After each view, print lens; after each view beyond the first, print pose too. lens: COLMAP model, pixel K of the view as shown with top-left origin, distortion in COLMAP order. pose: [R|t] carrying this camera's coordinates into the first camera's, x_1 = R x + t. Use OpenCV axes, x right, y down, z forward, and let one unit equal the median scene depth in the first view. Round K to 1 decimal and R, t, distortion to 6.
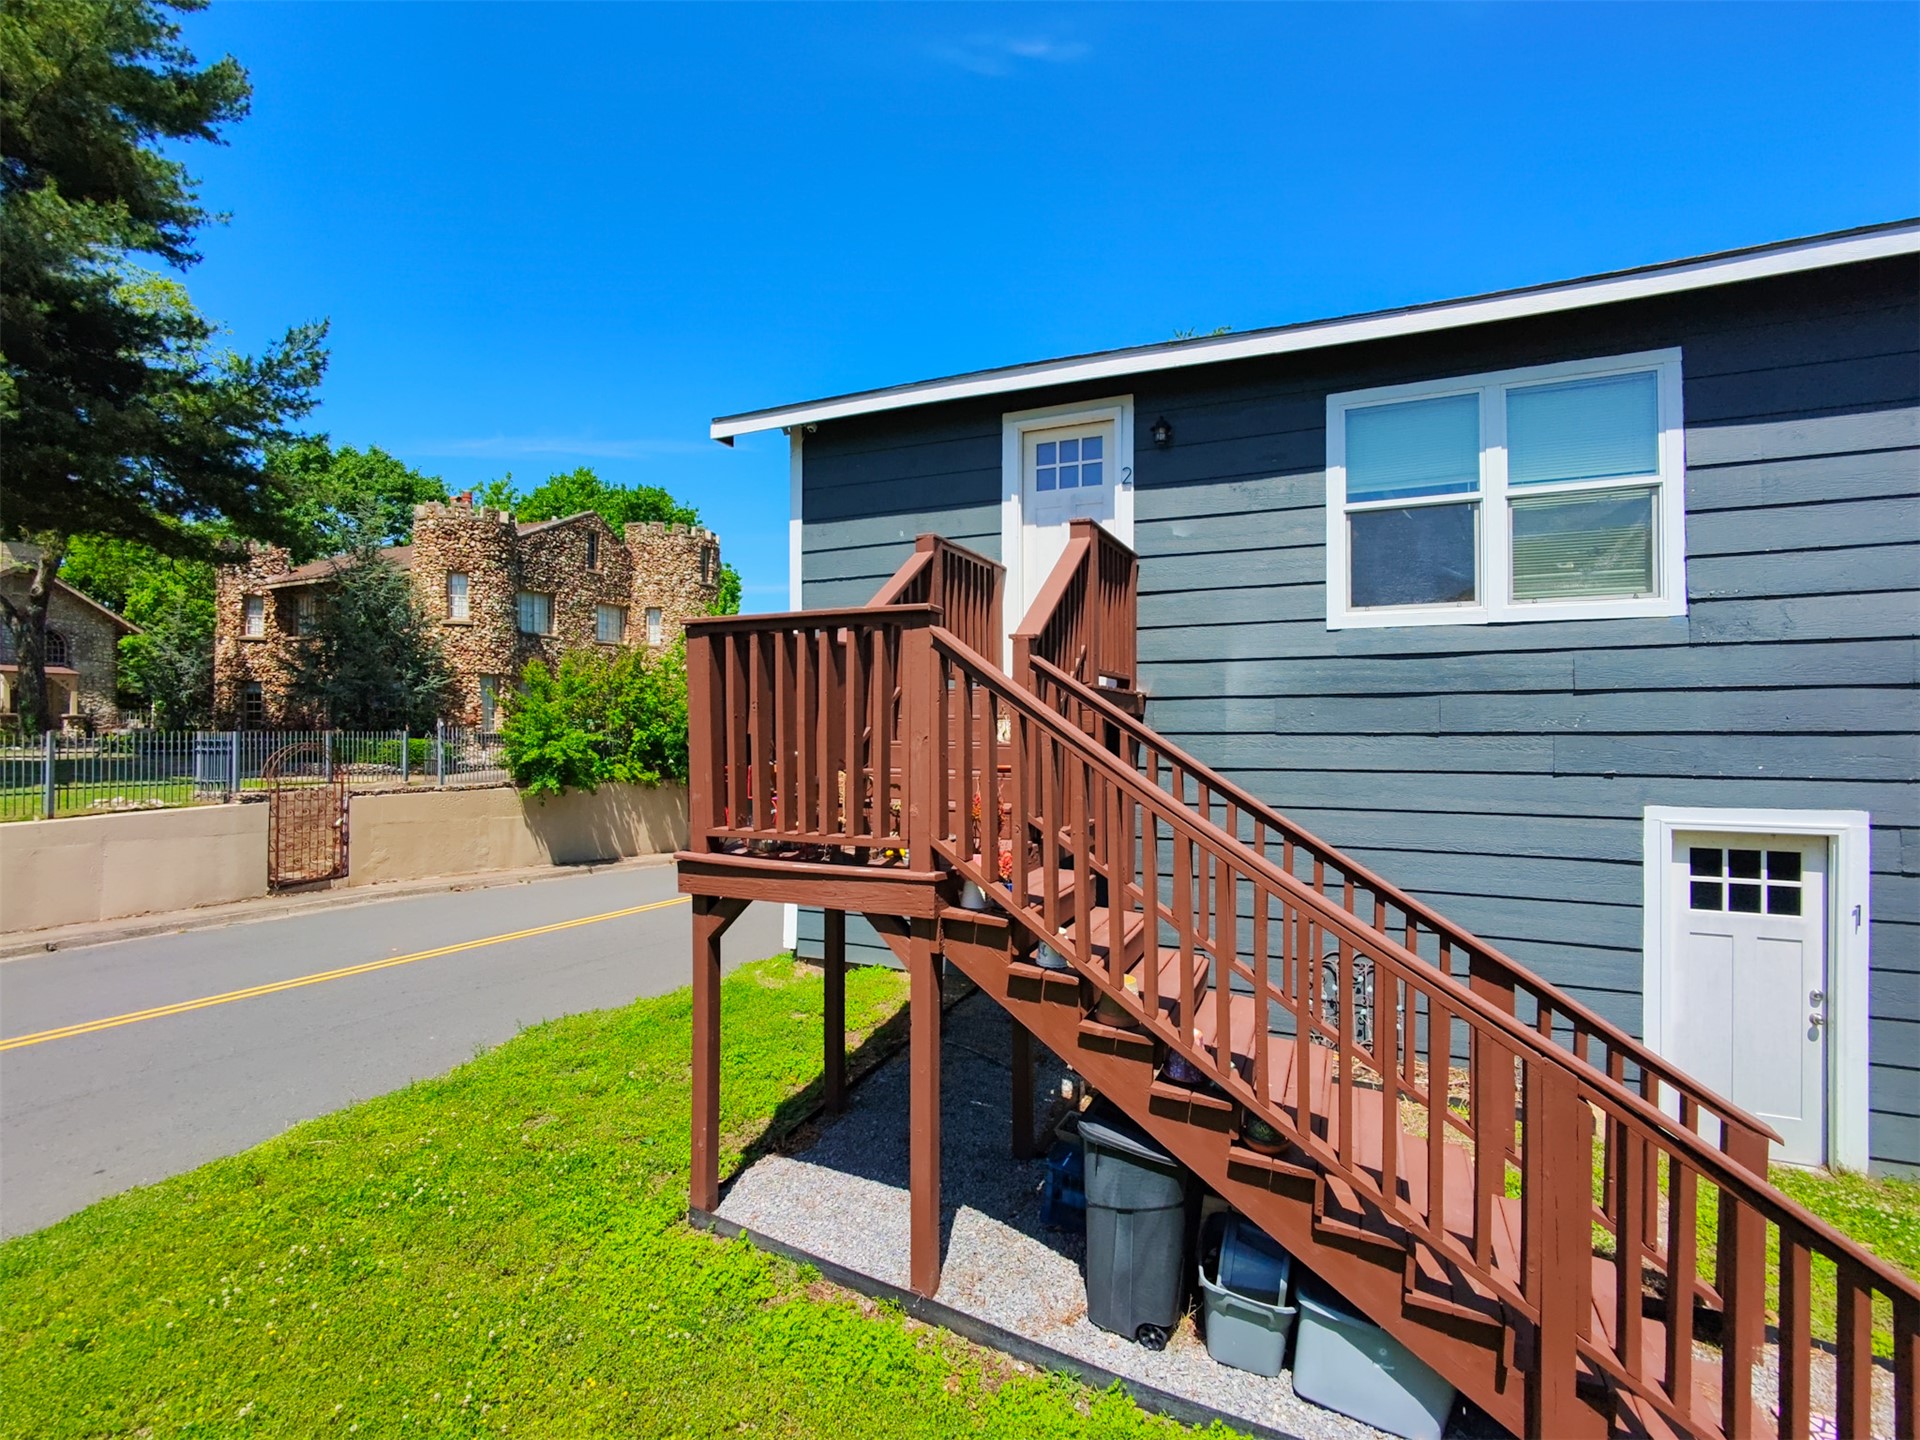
lens RADIAL K [[872.7, 0, 971.3], [0, 872.7, 729.6], [0, 0, 1]] dist [-0.005007, -0.000599]
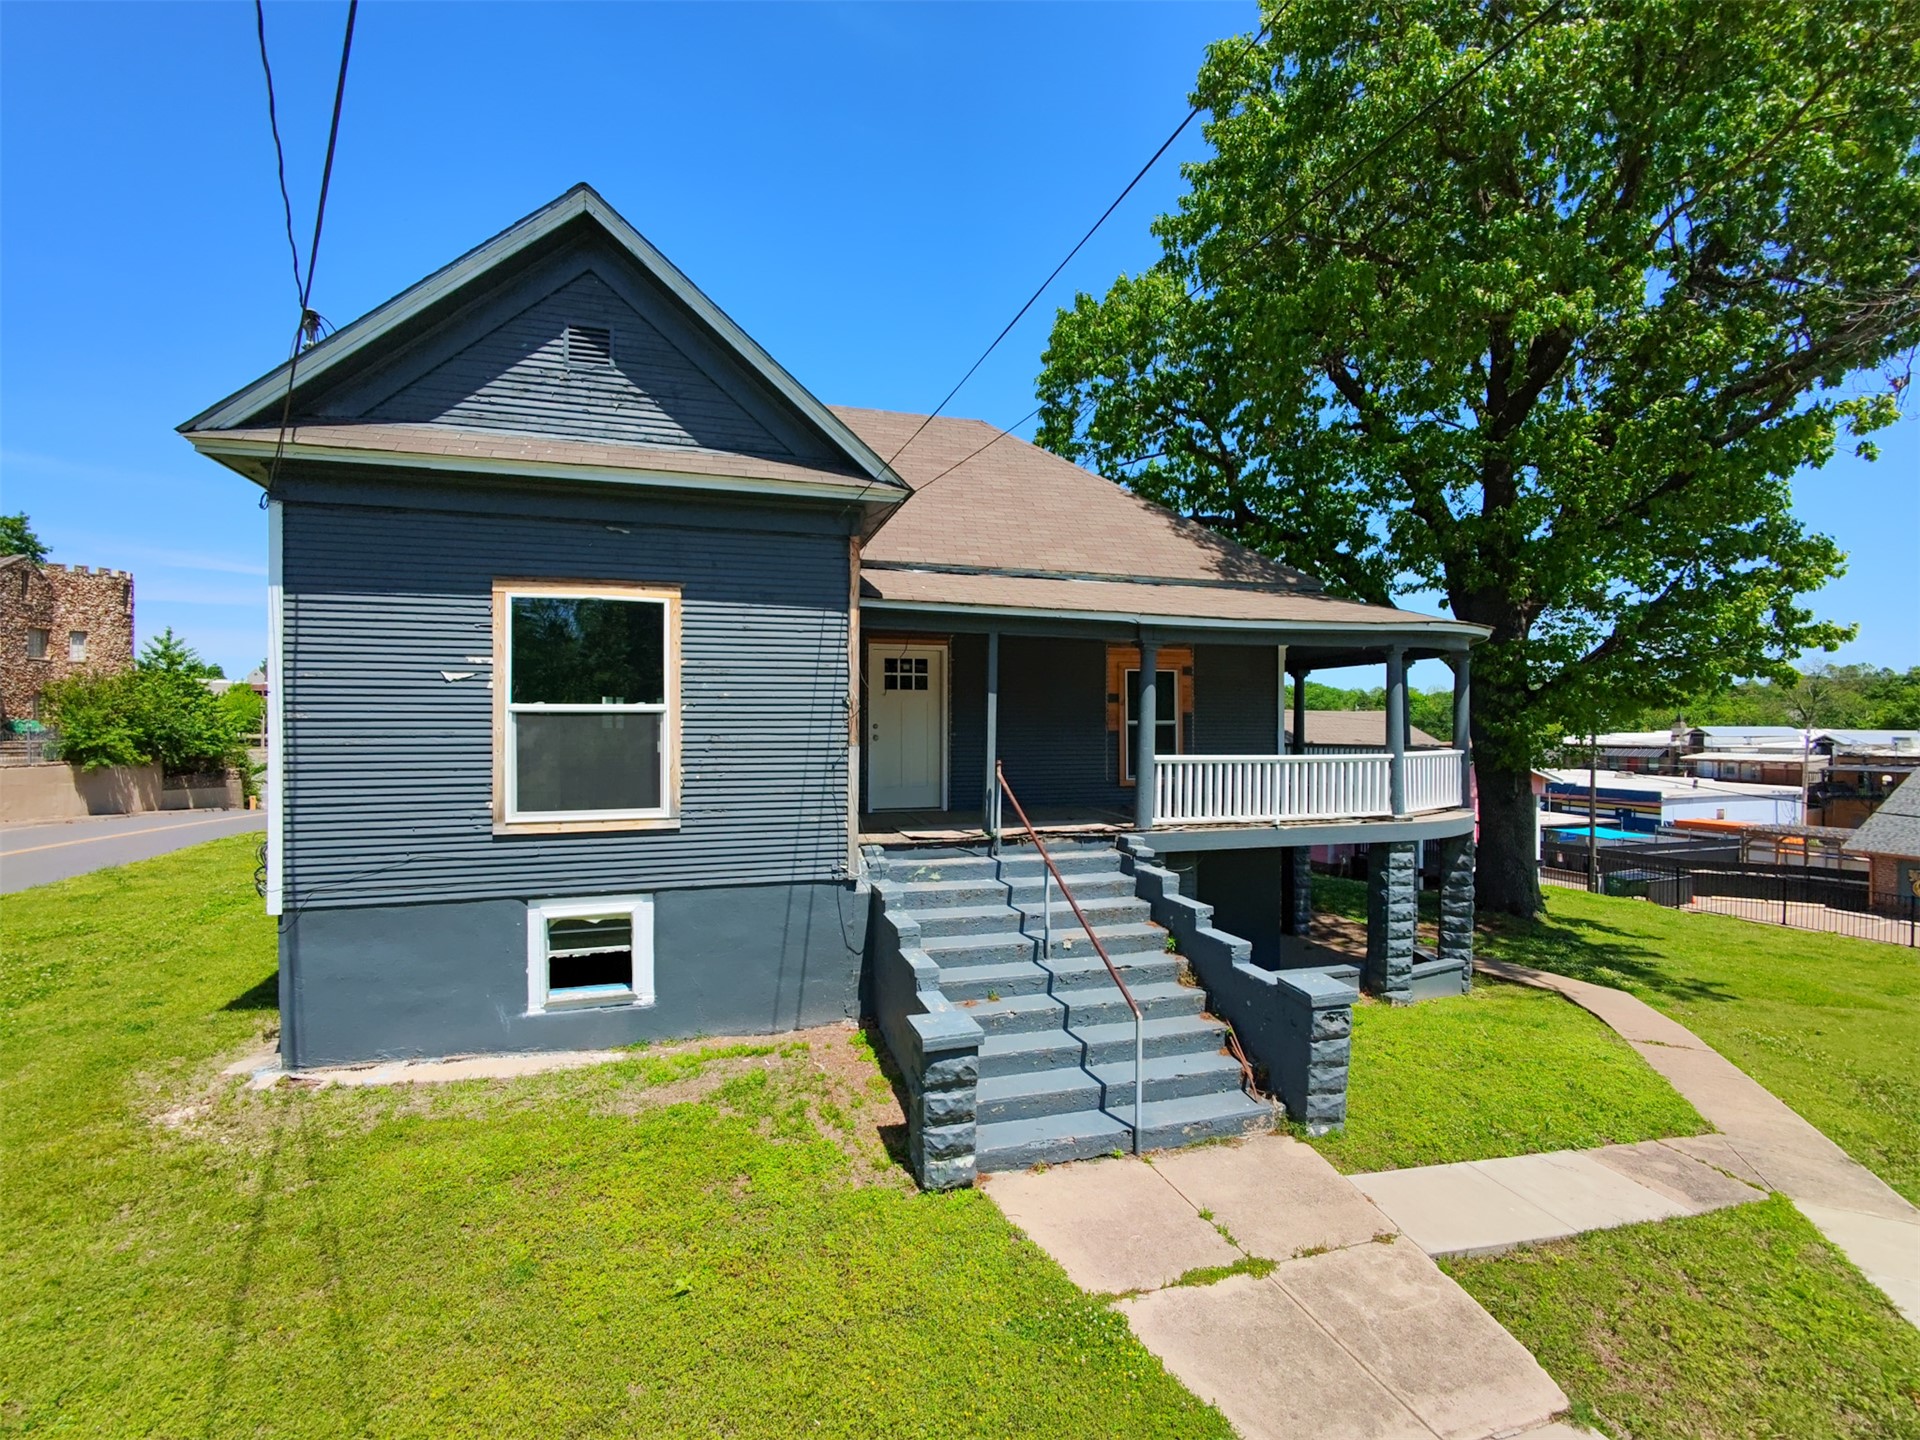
lens RADIAL K [[872.7, 0, 971.3], [0, 872.7, 729.6], [0, 0, 1]] dist [-0.005007, -0.000599]
pose [[0.756453, -0.007268, 0.654007, -0.984512], [0.001696, 0.999957, 0.009152, -0.028060], [-0.654045, -0.005813, 0.756433, -3.854762]]
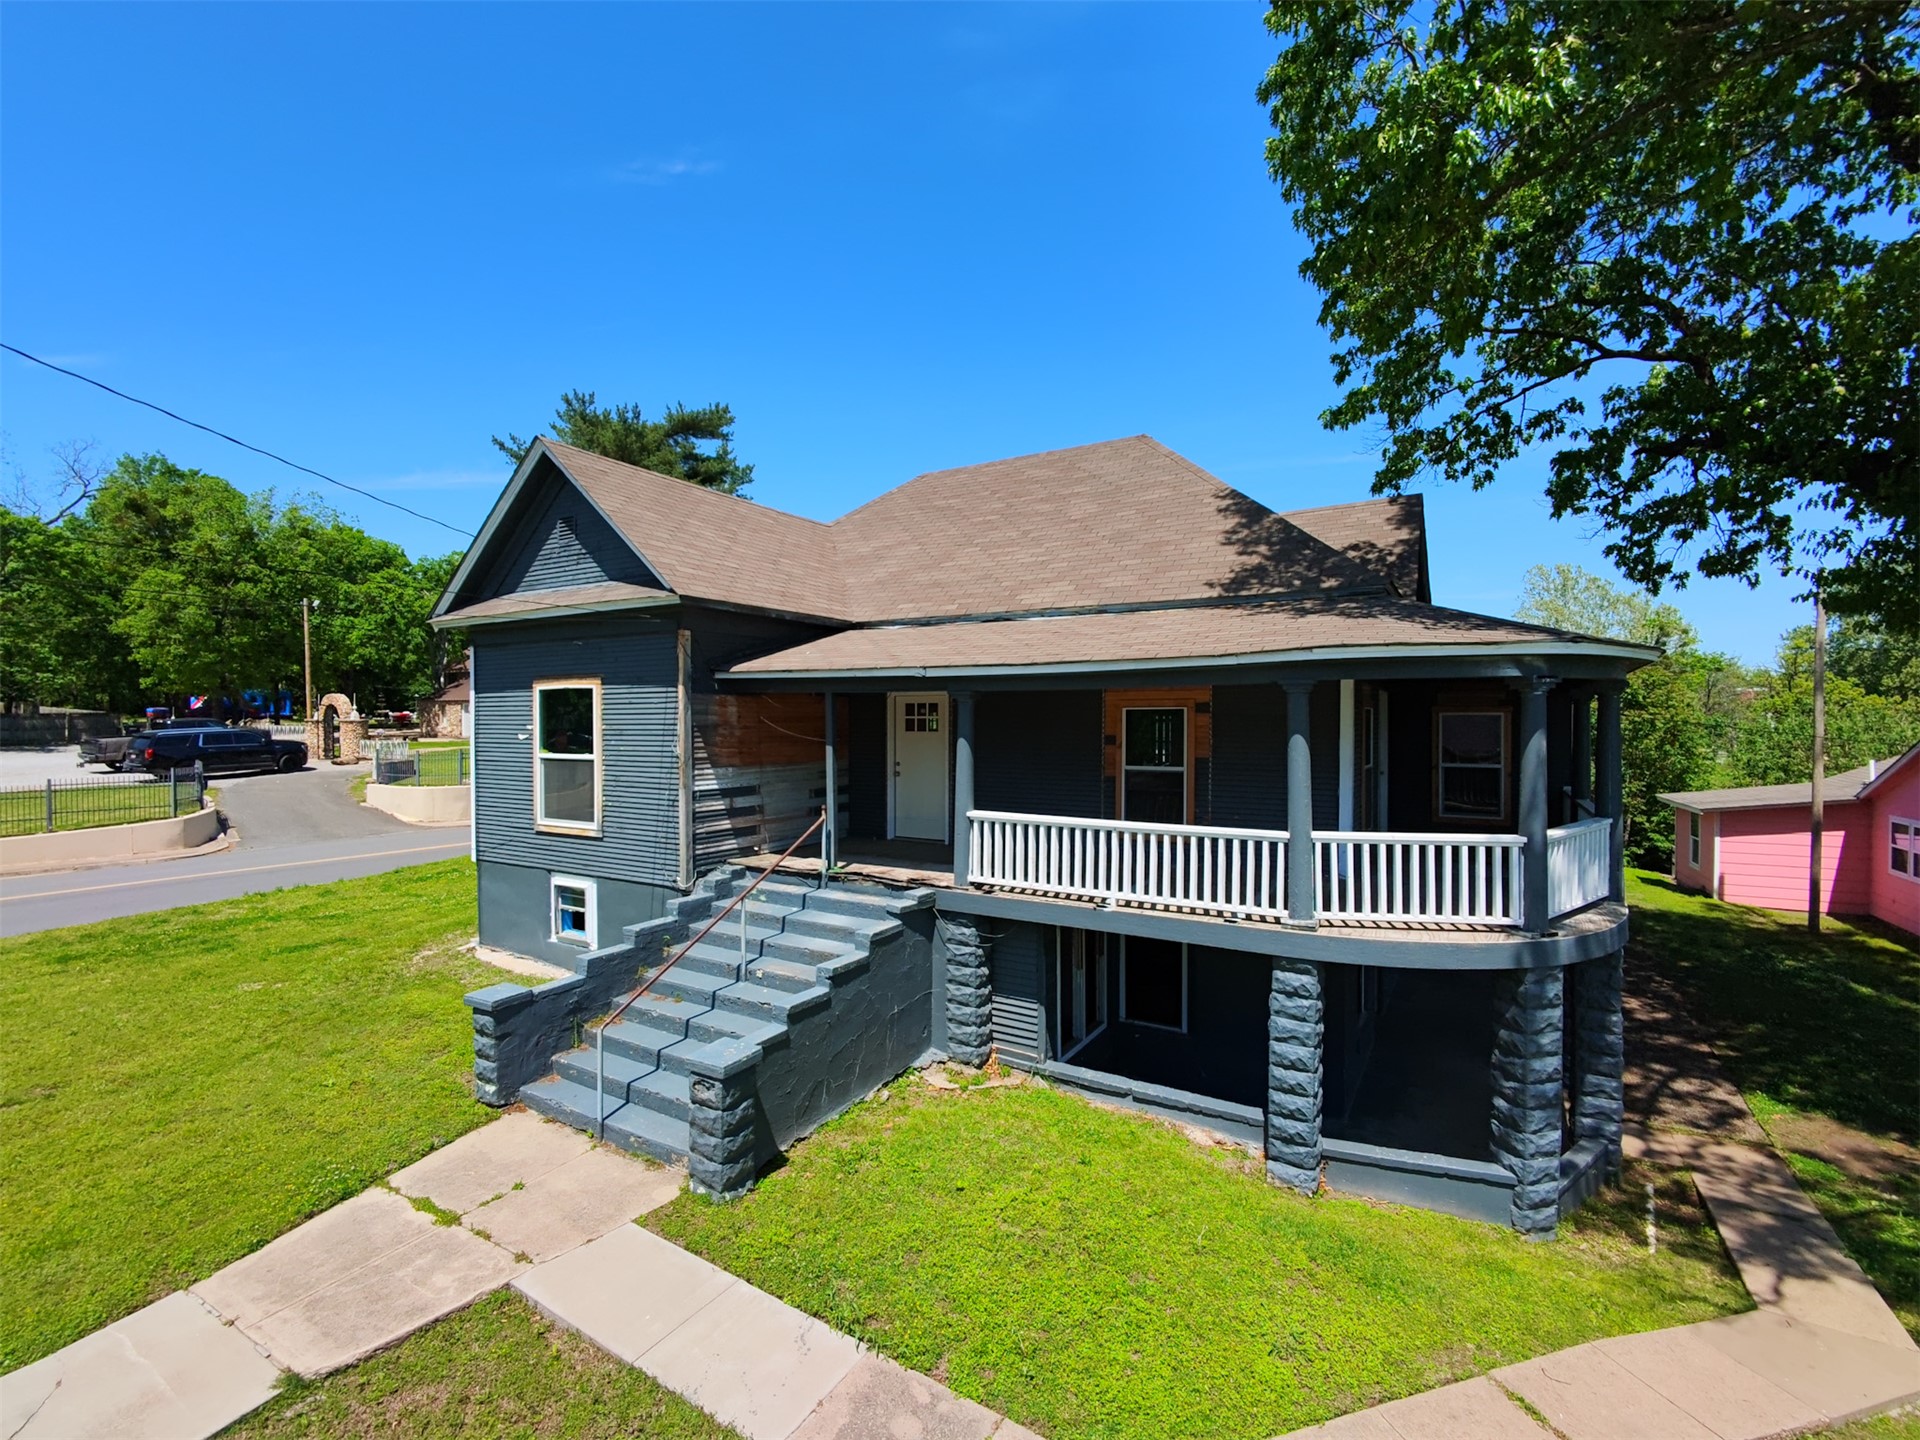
lens RADIAL K [[872.7, 0, 971.3], [0, 872.7, 729.6], [0, 0, 1]] dist [-0.005007, -0.000599]
pose [[0.992196, -0.001697, -0.124680, 0.354227], [0.003301, 0.999914, 0.012659, -0.116769], [0.124648, -0.012972, 0.992116, -4.326447]]
